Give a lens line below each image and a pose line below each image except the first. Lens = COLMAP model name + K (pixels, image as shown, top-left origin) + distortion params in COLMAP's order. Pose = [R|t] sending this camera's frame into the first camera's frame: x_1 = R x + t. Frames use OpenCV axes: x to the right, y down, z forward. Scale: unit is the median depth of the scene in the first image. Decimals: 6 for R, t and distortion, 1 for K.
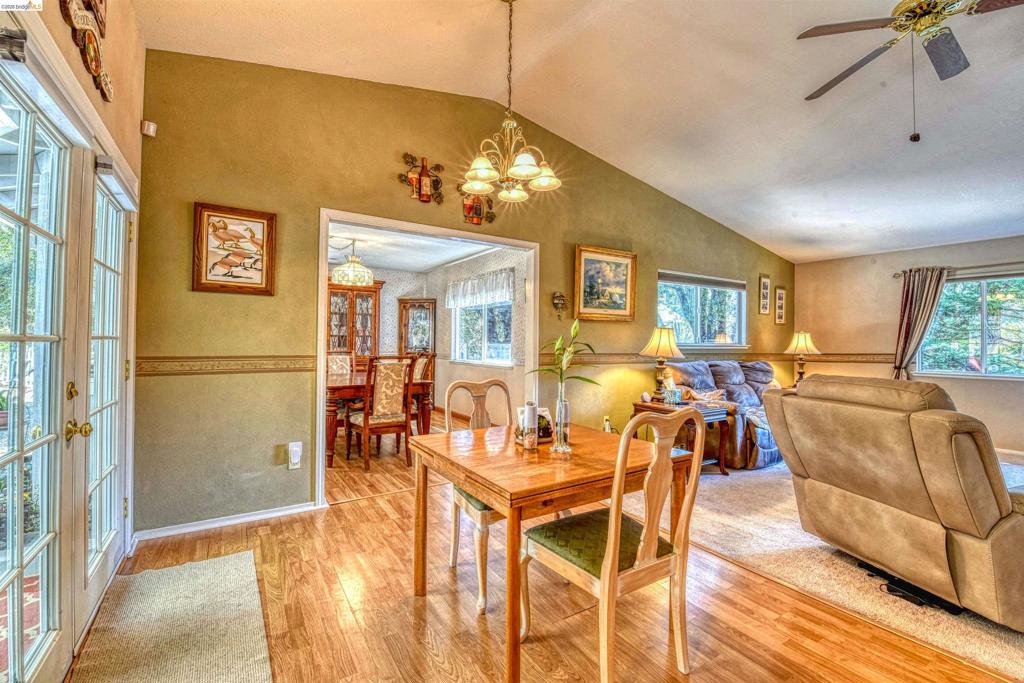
lens RADIAL K [[442.6, 0, 518.6], [0, 442.6, 336.4], [0, 0, 1]] dist [0.001391, -0.011114]
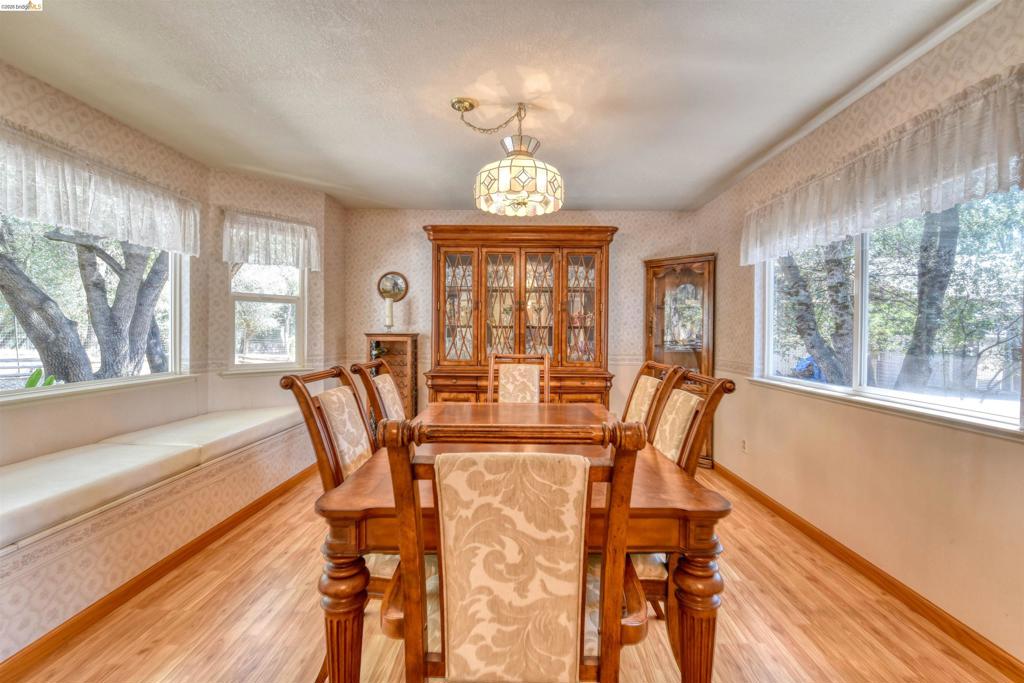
lens RADIAL K [[442.6, 0, 518.6], [0, 442.6, 336.4], [0, 0, 1]] dist [0.001391, -0.011114]
pose [[0.831061, -0.001563, -0.556179, -0.153717], [0.010361, 0.999866, 0.012671, 0.003842], [0.556084, -0.016293, 0.830966, 0.738955]]
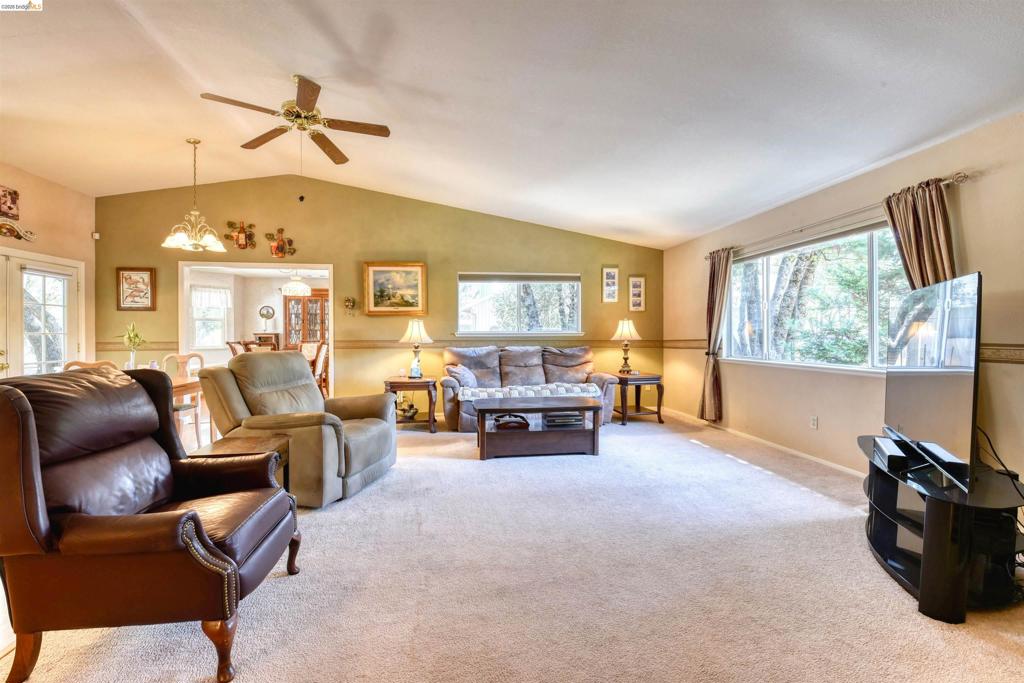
lens RADIAL K [[442.6, 0, 518.6], [0, 442.6, 336.4], [0, 0, 1]] dist [0.001391, -0.011114]
pose [[0.910502, -0.011442, -0.413346, 1.076928], [0.018456, 0.999745, 0.012980, 0.015934], [0.413093, -0.019447, 0.910481, -0.061415]]
